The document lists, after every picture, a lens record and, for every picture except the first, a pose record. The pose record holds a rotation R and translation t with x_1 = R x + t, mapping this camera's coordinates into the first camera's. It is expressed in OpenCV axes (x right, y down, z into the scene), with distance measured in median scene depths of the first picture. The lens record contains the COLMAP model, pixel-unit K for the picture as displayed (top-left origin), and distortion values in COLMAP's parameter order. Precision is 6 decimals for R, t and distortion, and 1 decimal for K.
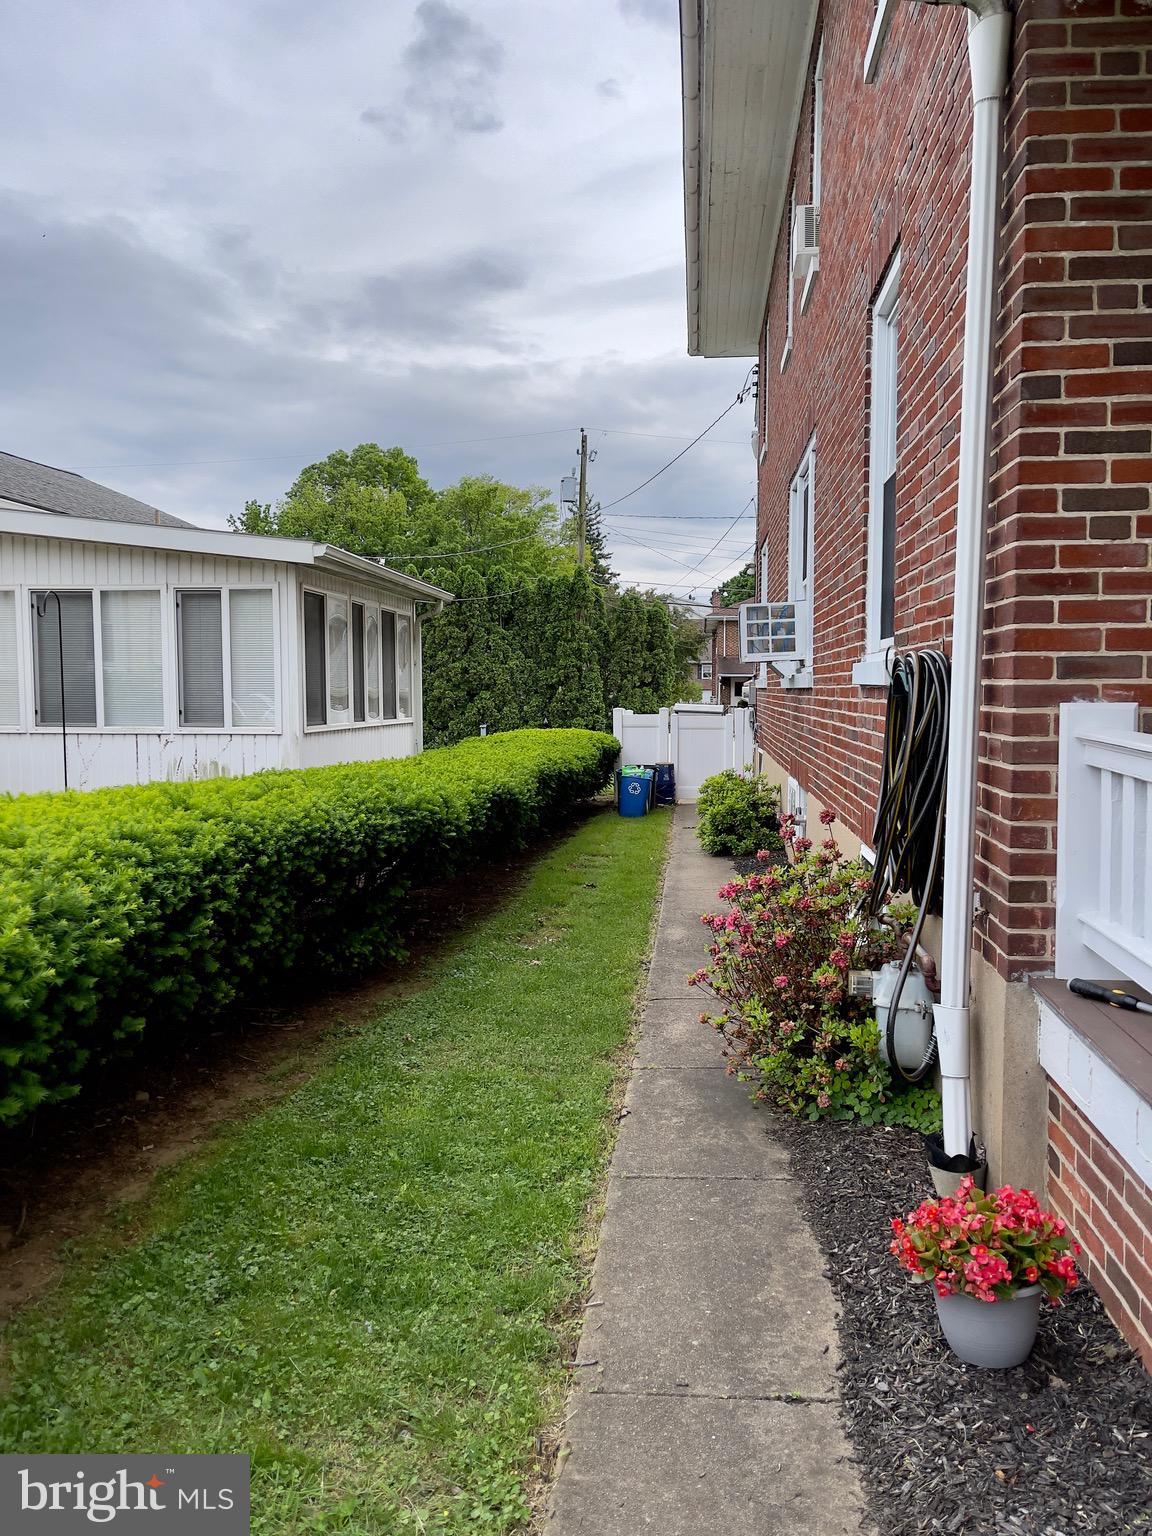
lens RADIAL K [[1176.5, 0, 581.0], [0, 1176.5, 767.4], [0, 0, 1]] dist [0.037728, -0.022736]
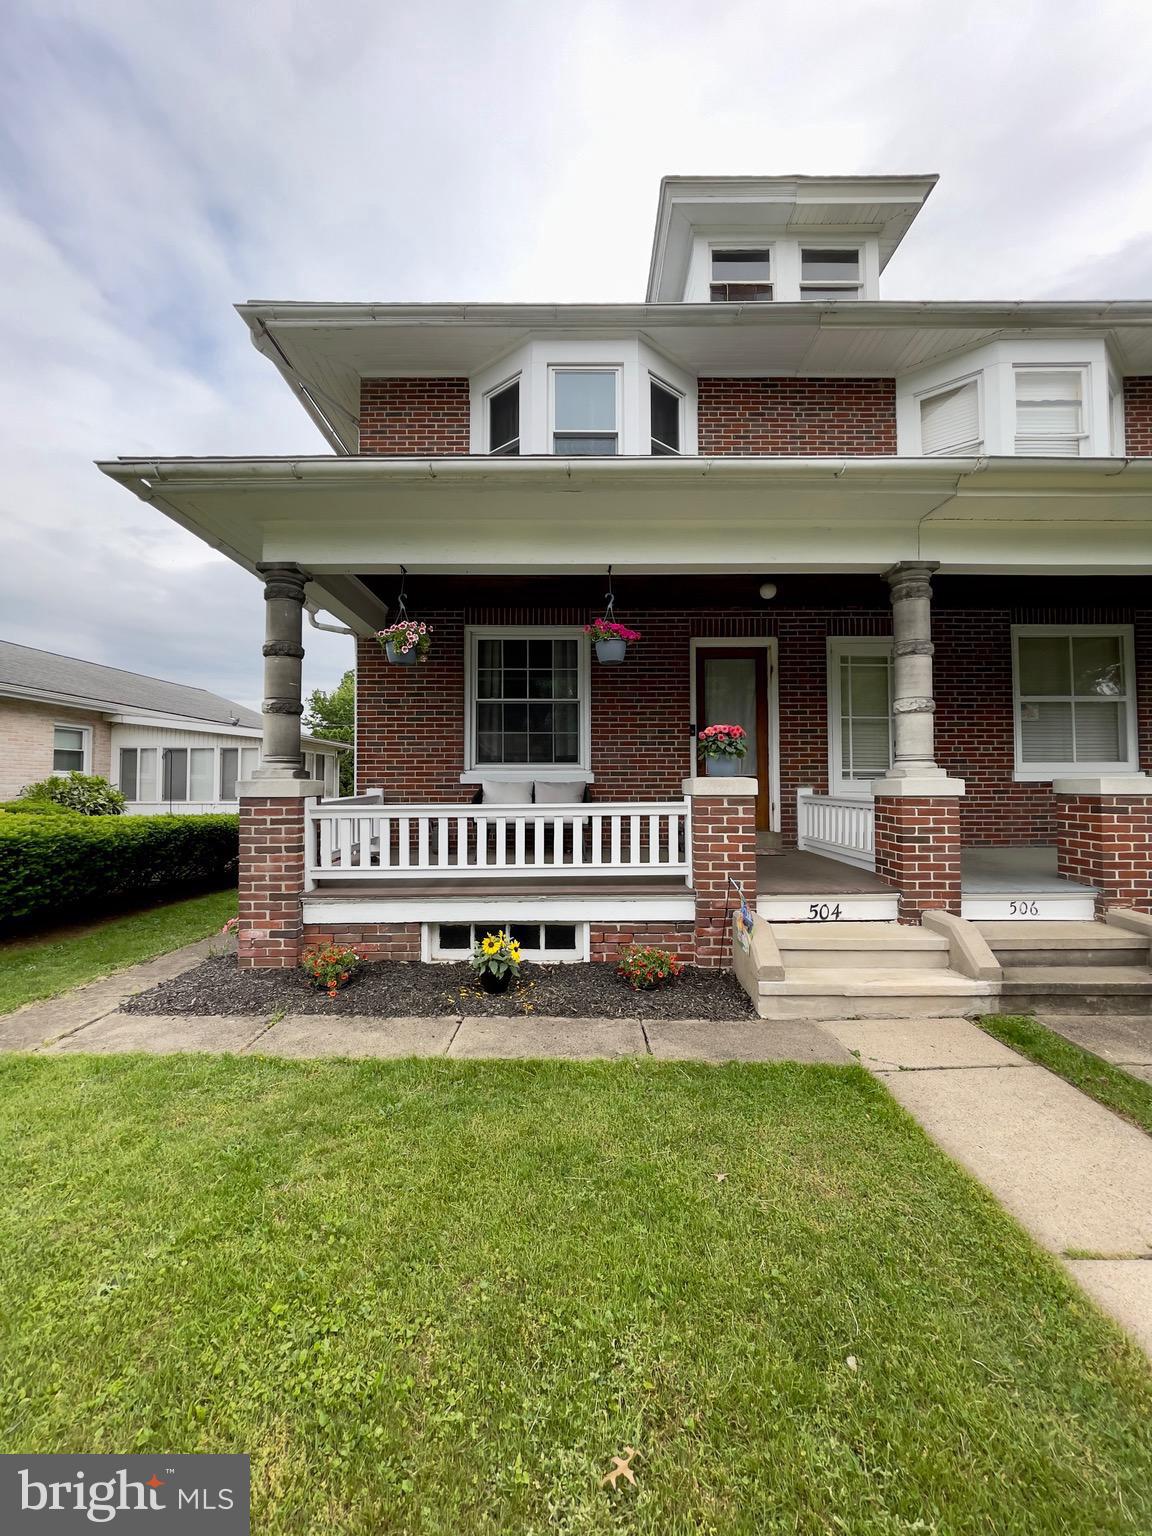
lens RADIAL K [[624.2, 0, 570.1], [0, 624.2, 766.1], [0, 0, 1]] dist [-0.002664, 0.002156]
pose [[0.994794, -0.000038, 0.101906, 0.796522], [0.009942, 0.995265, -0.096689, 0.082551], [-0.101420, 0.097199, 0.990084, -1.220628]]
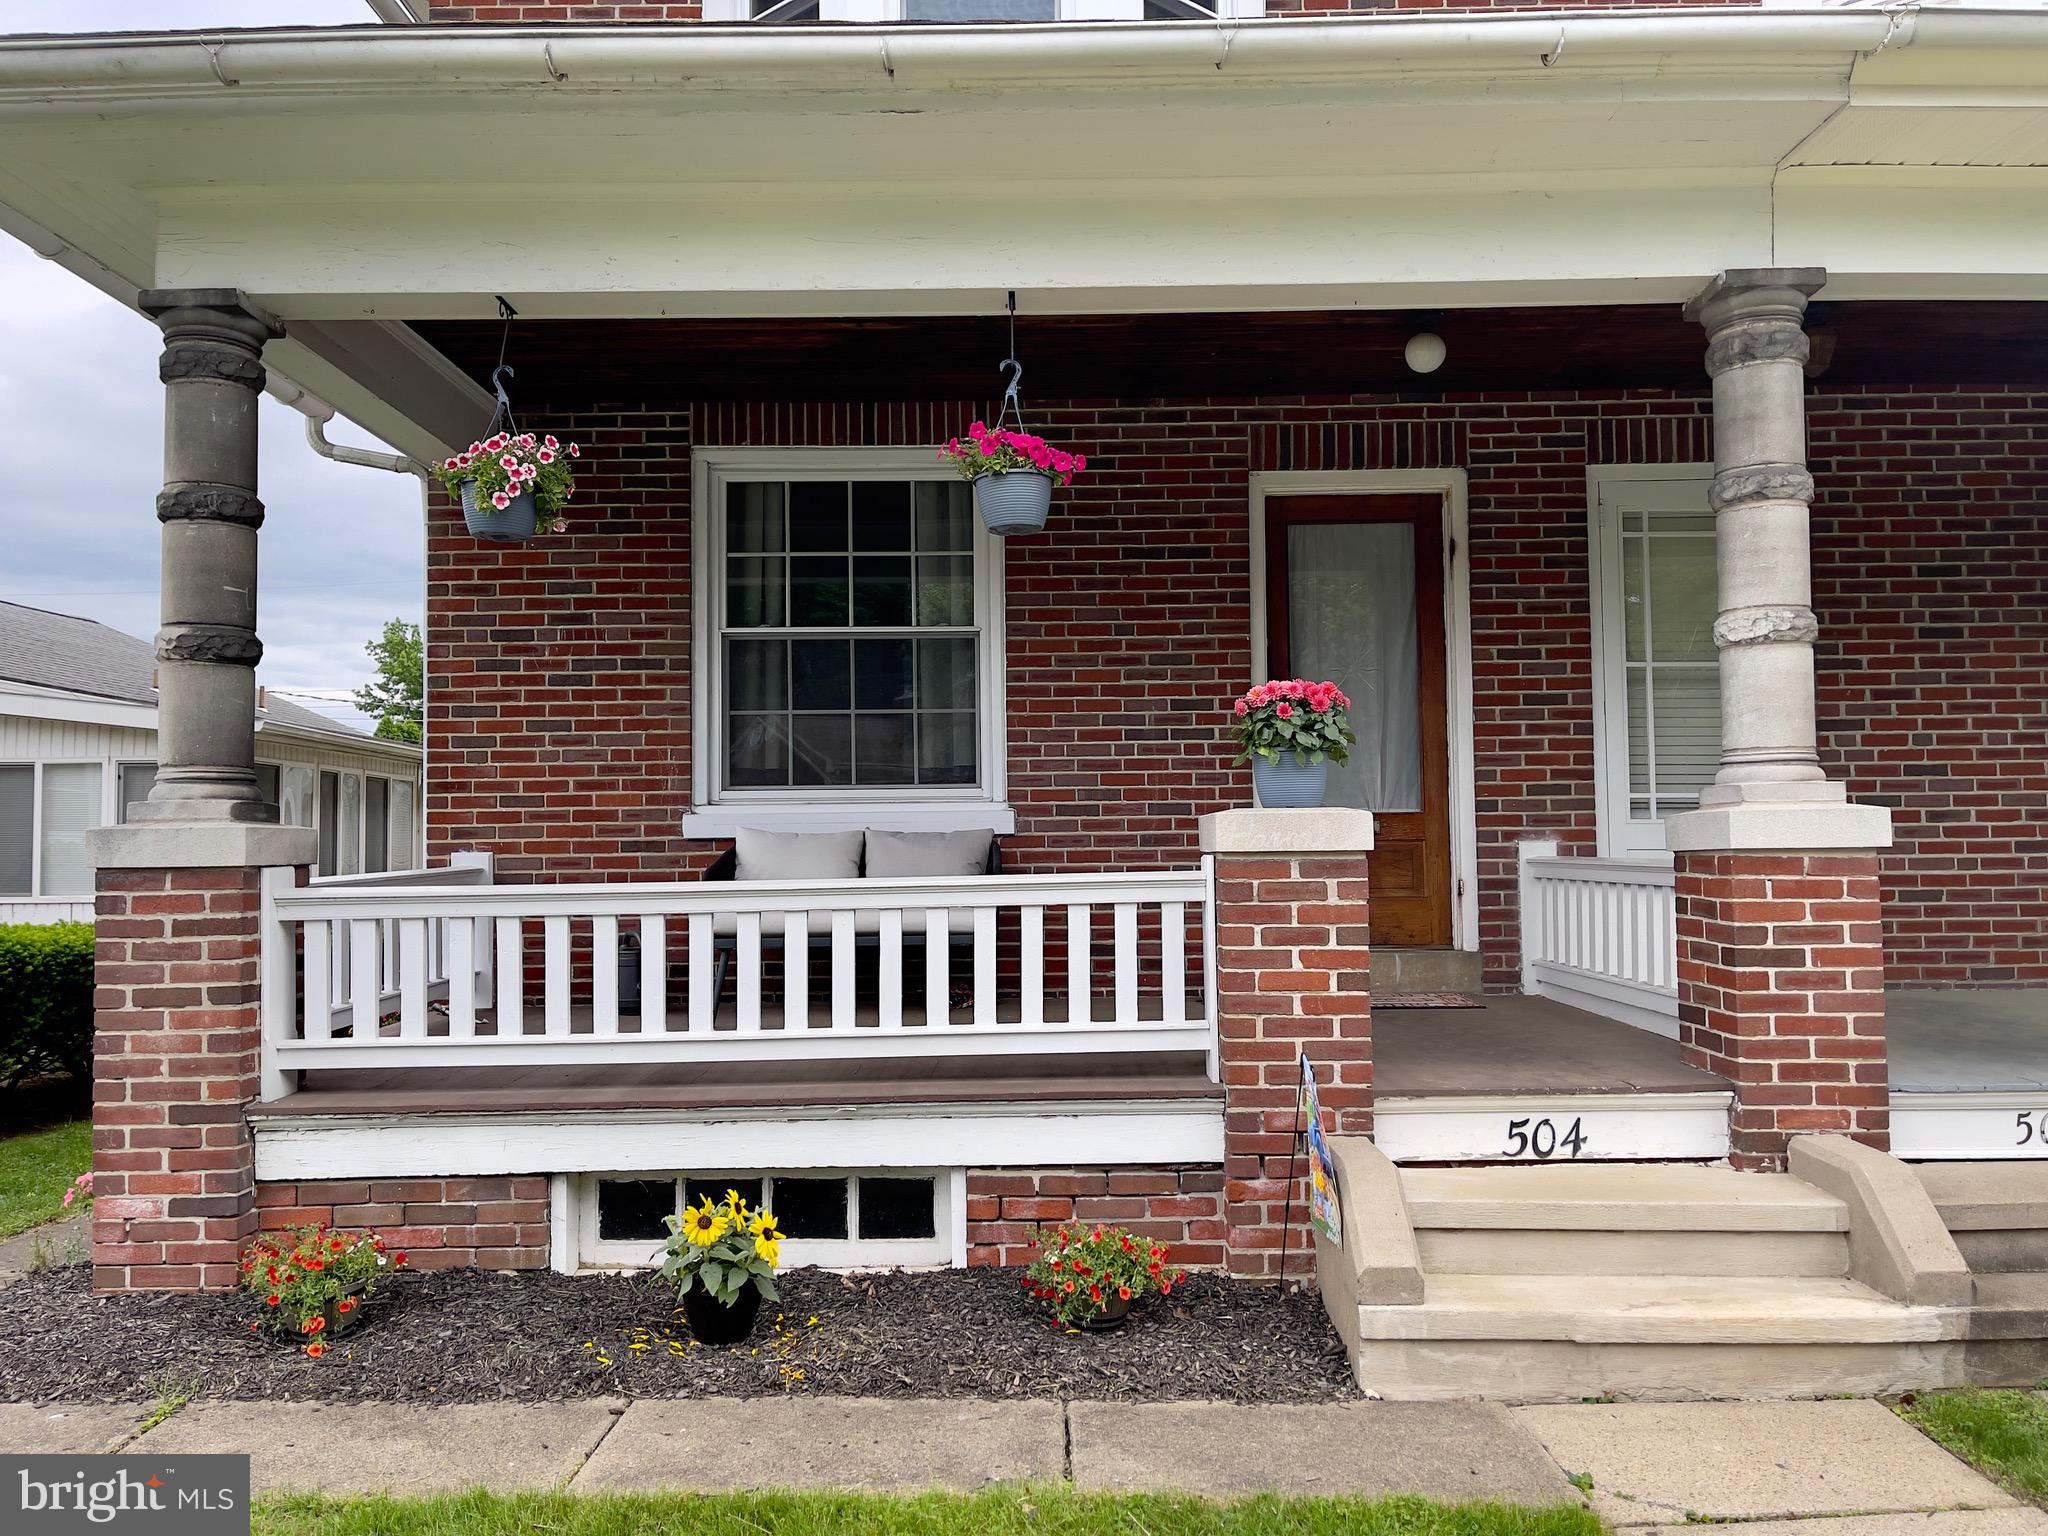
lens RADIAL K [[1568.6, 0, 1029.3], [0, 1568.6, 784.7], [0, 0, 1]] dist [0.037728, -0.022736]
pose [[0.995335, -0.007891, 0.096161, 0.901483], [0.018653, 0.993585, -0.111540, 0.108877], [-0.094664, 0.112813, 0.989096, -1.263847]]
